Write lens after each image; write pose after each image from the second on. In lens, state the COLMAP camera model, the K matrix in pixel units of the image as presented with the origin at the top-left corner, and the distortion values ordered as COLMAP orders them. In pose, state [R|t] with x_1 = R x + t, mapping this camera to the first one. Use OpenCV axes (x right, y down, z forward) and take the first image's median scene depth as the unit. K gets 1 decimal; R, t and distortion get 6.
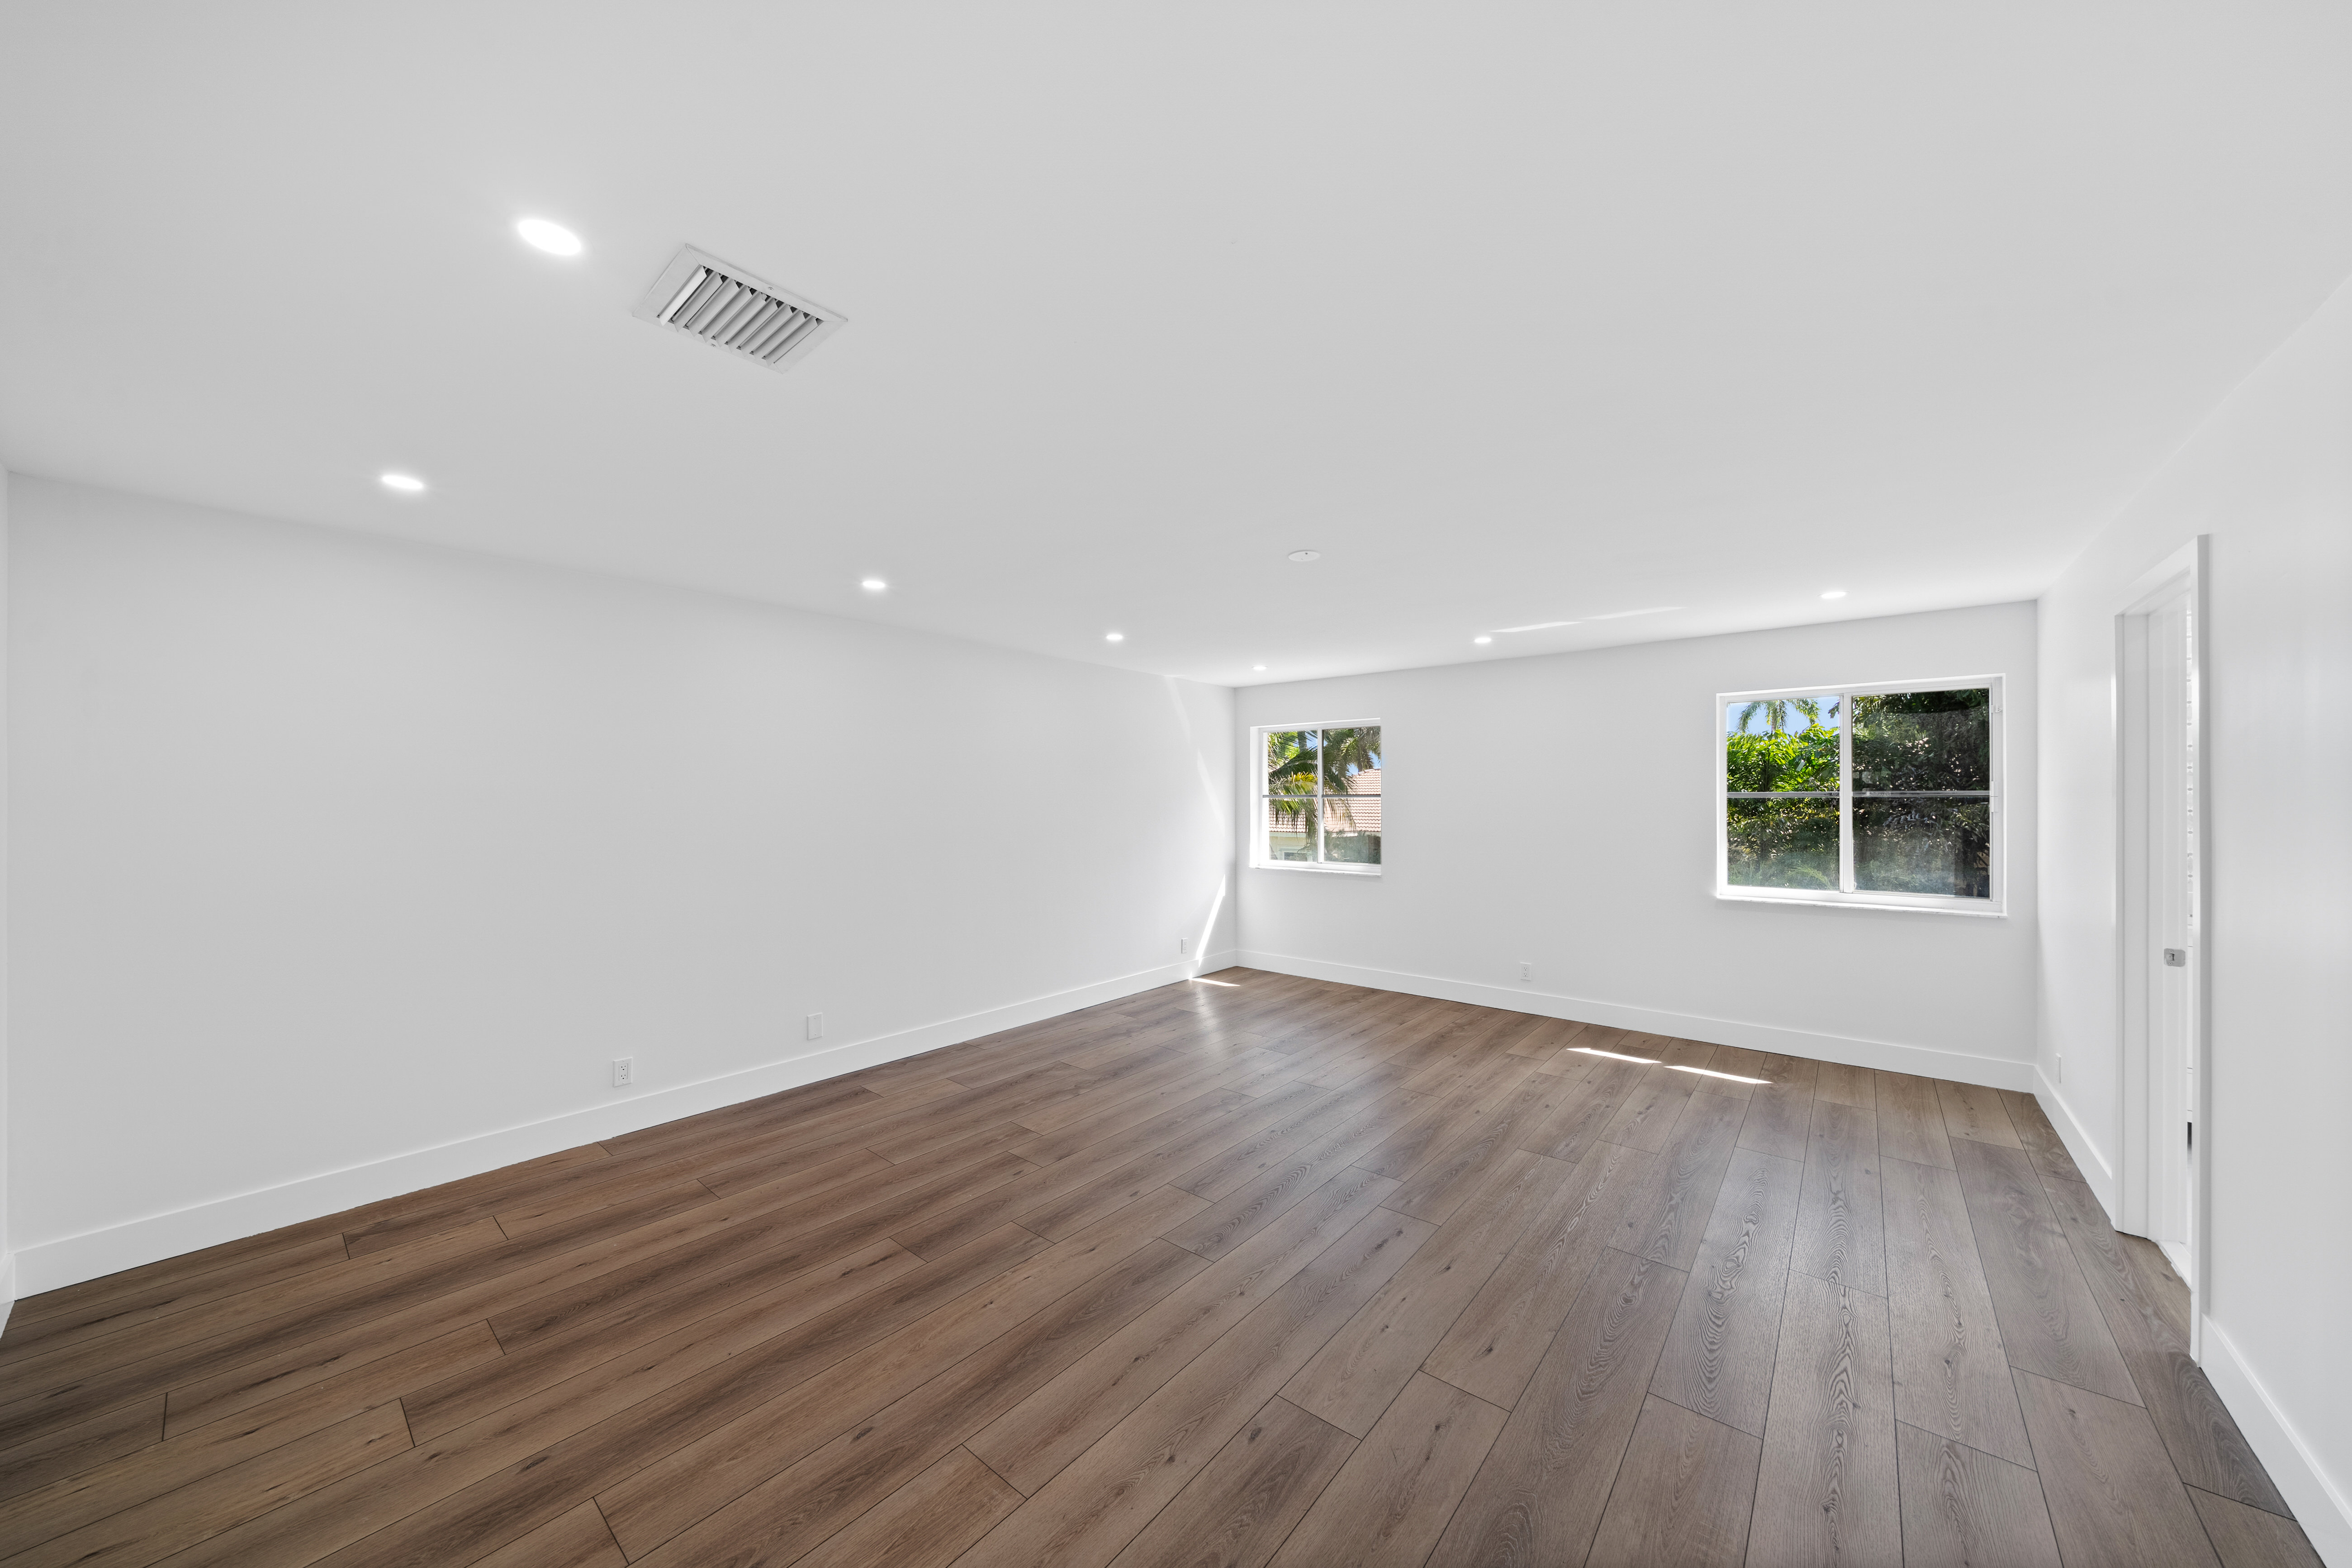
lens RADIAL K [[804.7, 0, 1171.3], [0, 804.7, 812.8], [0, 0, 1]] dist [0.001238, 0.000058]
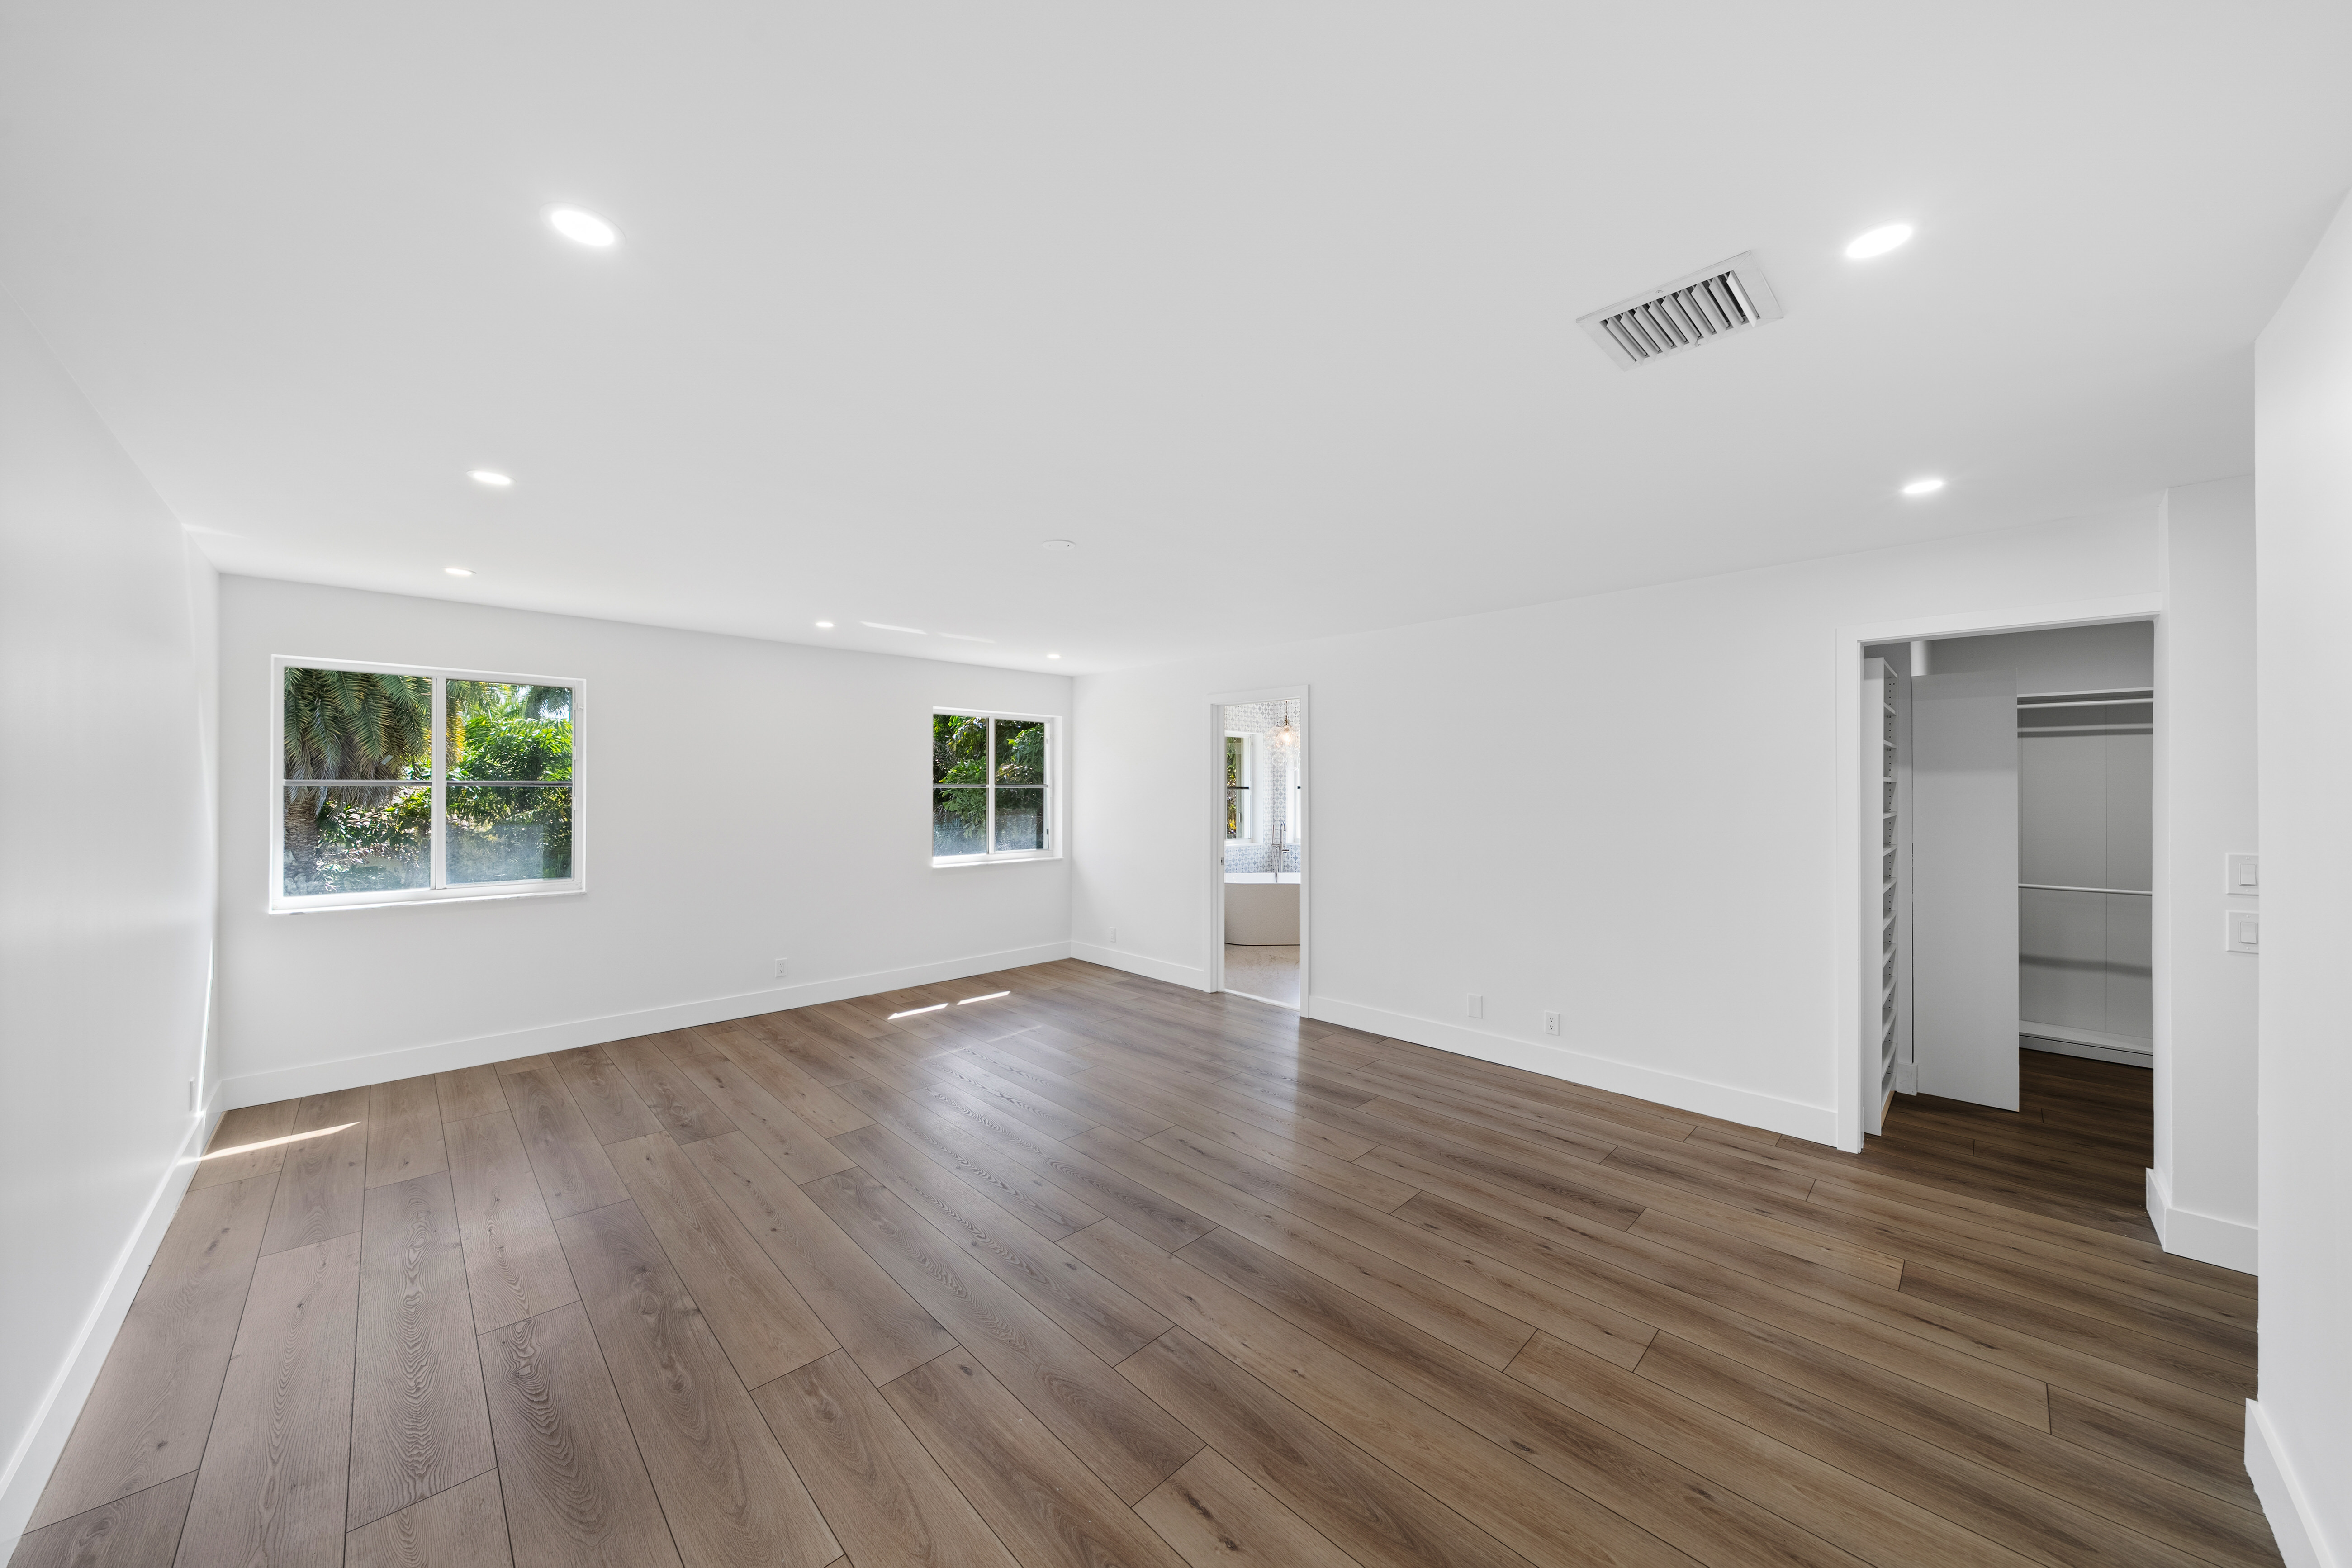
lens RADIAL K [[806.8, 0, 1156.1], [0, 806.8, 776.4], [0, 0, 1]] dist [-0.000219, 0.000040]
pose [[0.105205, 0.018071, 0.994286, -0.662272], [0.016564, 0.999664, -0.019921, -0.006748], [-0.994313, 0.018566, 0.104871, 0.624656]]
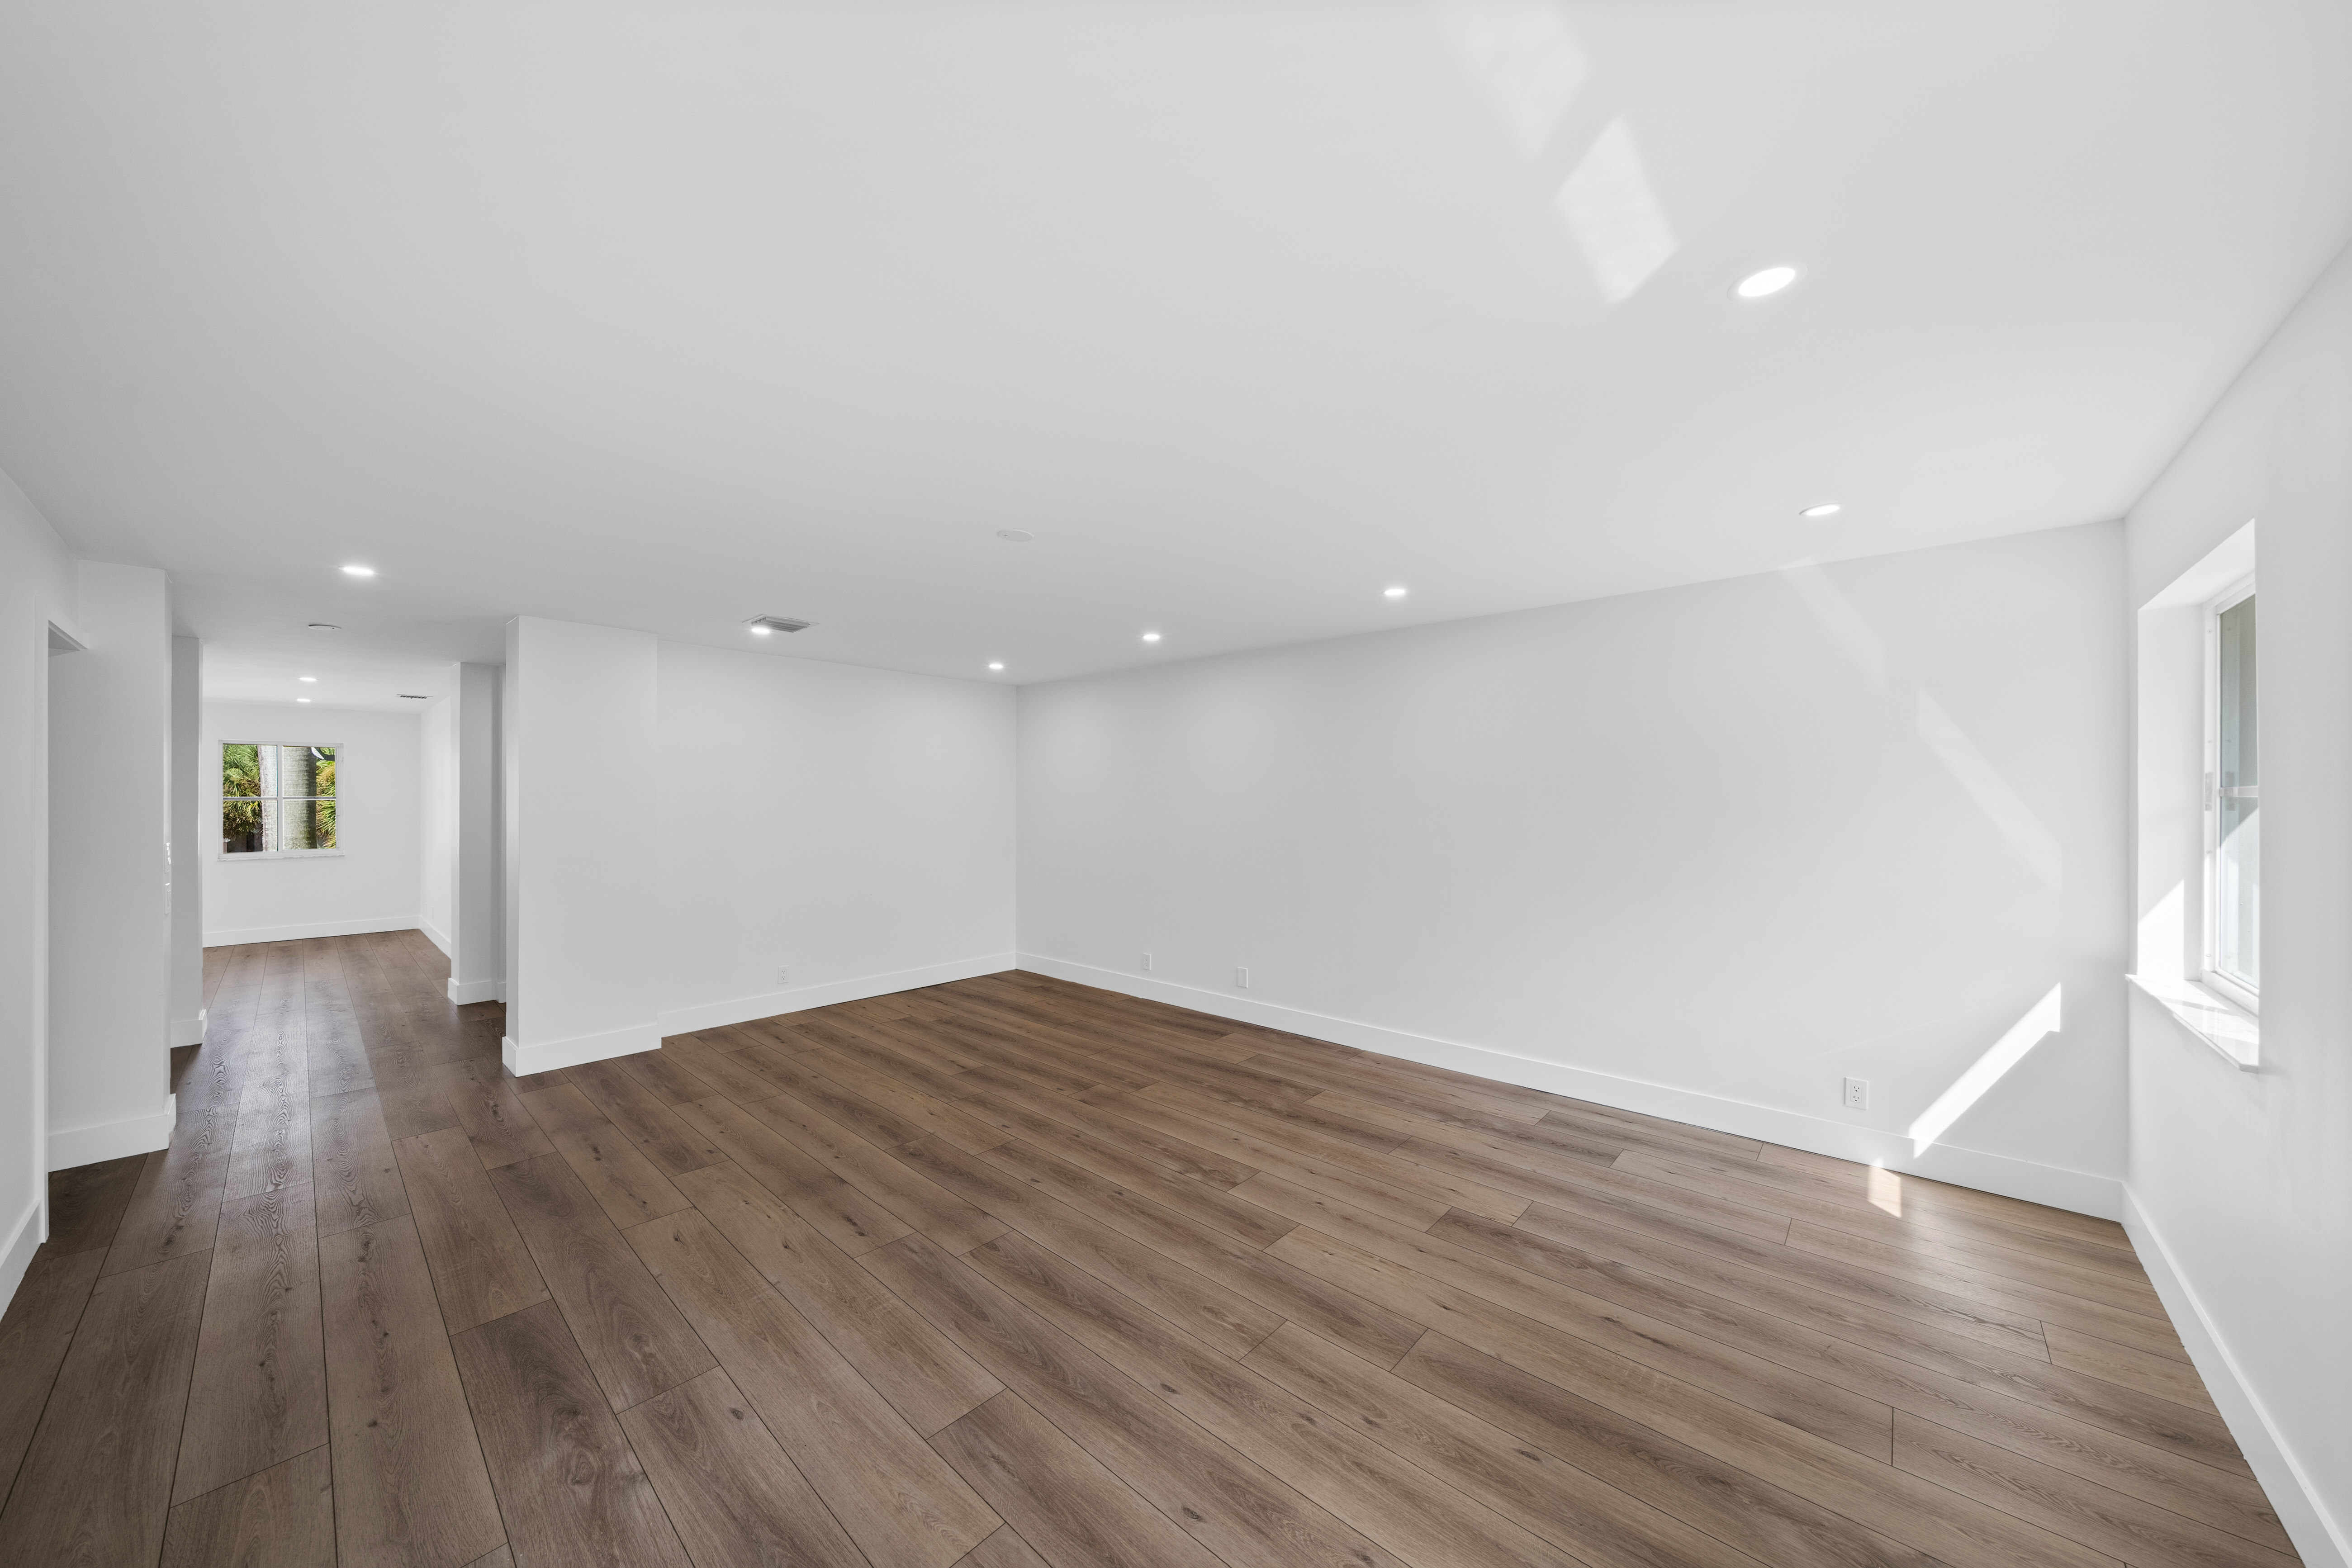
lens RADIAL K [[810.8, 0, 1162.1], [0, 810.8, 805.9], [0, 0, 1]] dist [-0.000111, -0.000050]
pose [[-0.040781, 0.011401, -0.999103, 0.875591], [-0.017838, 0.999767, 0.012136, -0.017148], [0.999009, 0.018317, -0.040568, 0.972940]]
